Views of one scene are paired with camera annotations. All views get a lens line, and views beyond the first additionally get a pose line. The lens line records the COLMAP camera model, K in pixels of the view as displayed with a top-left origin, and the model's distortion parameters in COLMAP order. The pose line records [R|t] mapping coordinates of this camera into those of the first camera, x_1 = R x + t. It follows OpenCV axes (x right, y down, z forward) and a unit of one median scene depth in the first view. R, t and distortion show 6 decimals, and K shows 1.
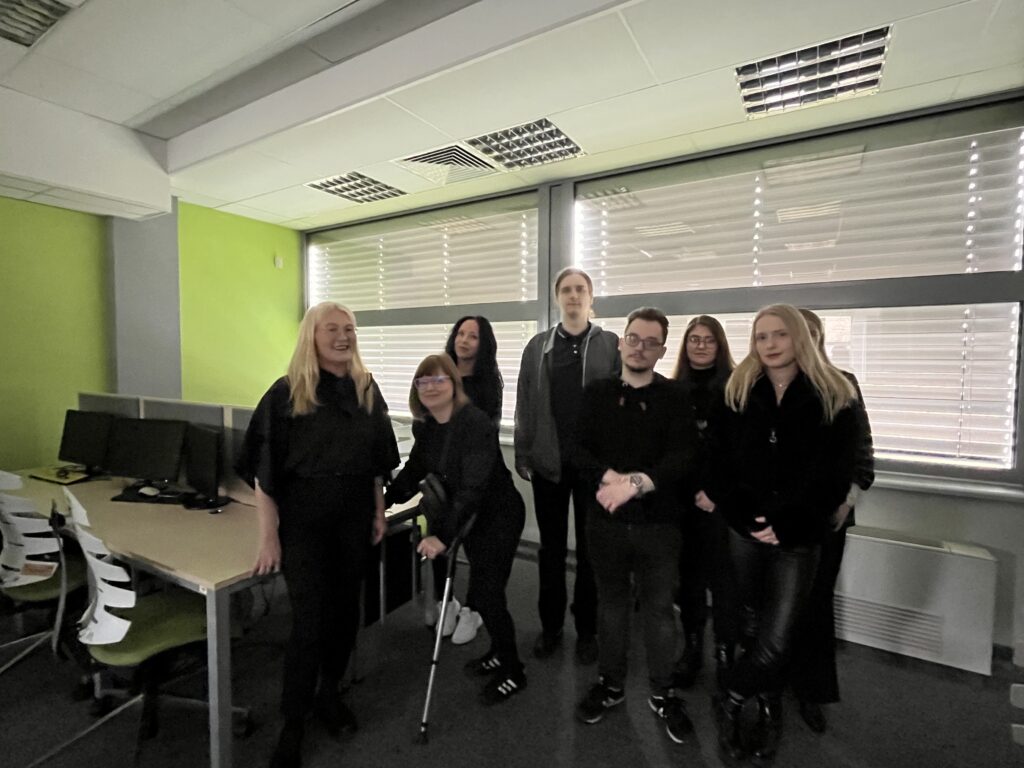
lens RADIAL K [[579.2, 0, 512.0], [0, 579.2, 384.0], [0, 0, 1]] dist [-0.004043, -0.001192]
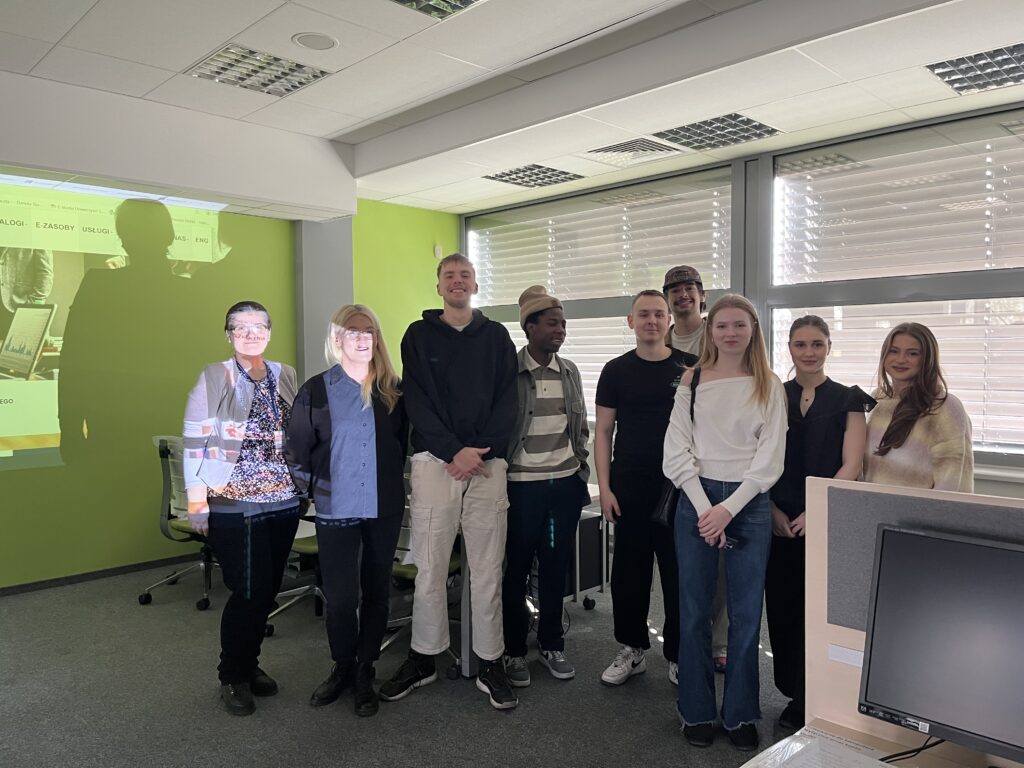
lens RADIAL K [[779.6, 0, 500.6], [0, 779.6, 387.0], [0, 0, 1]] dist [0.062567, -0.065179]
pose [[0.967907, -0.001197, -0.251306, 0.004829], [0.000537, 0.999996, -0.002695, 0.011373], [0.251308, 0.002474, 0.967904, -0.279433]]
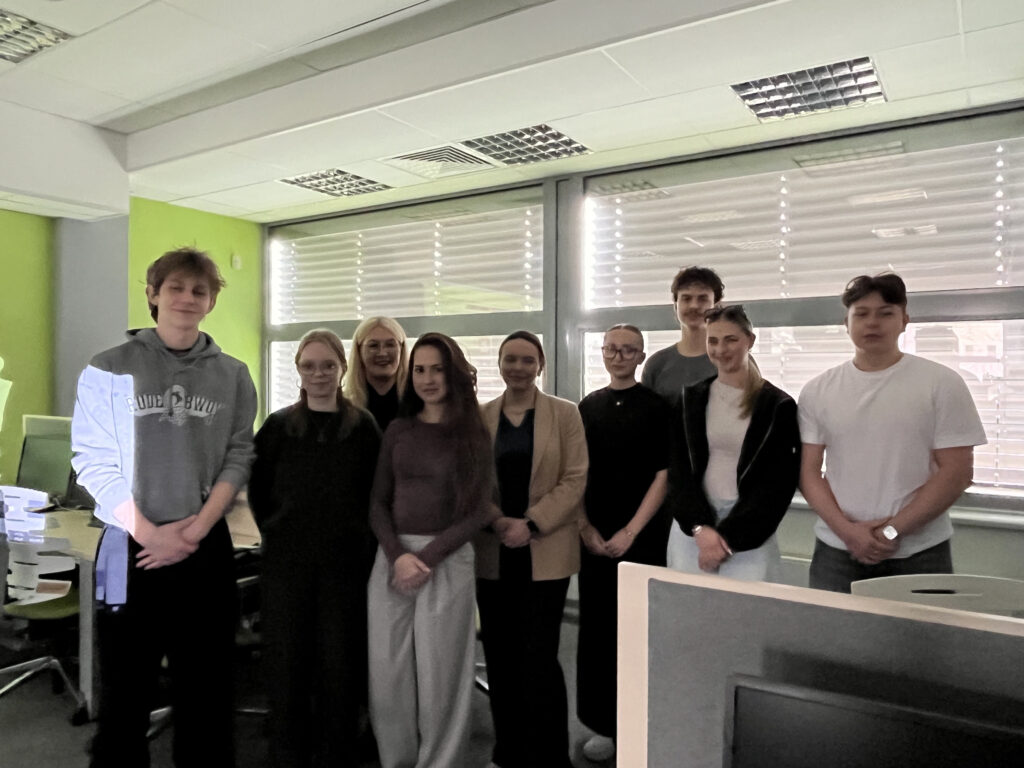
lens RADIAL K [[788.5, 0, 487.8], [0, 788.5, 381.1], [0, 0, 1]] dist [0.024012, 0.003090]
pose [[0.998976, -0.000974, -0.045234, 0.015616], [-0.000788, 0.999242, -0.038910, 0.006326], [0.045238, 0.038906, 0.998218, -0.183988]]
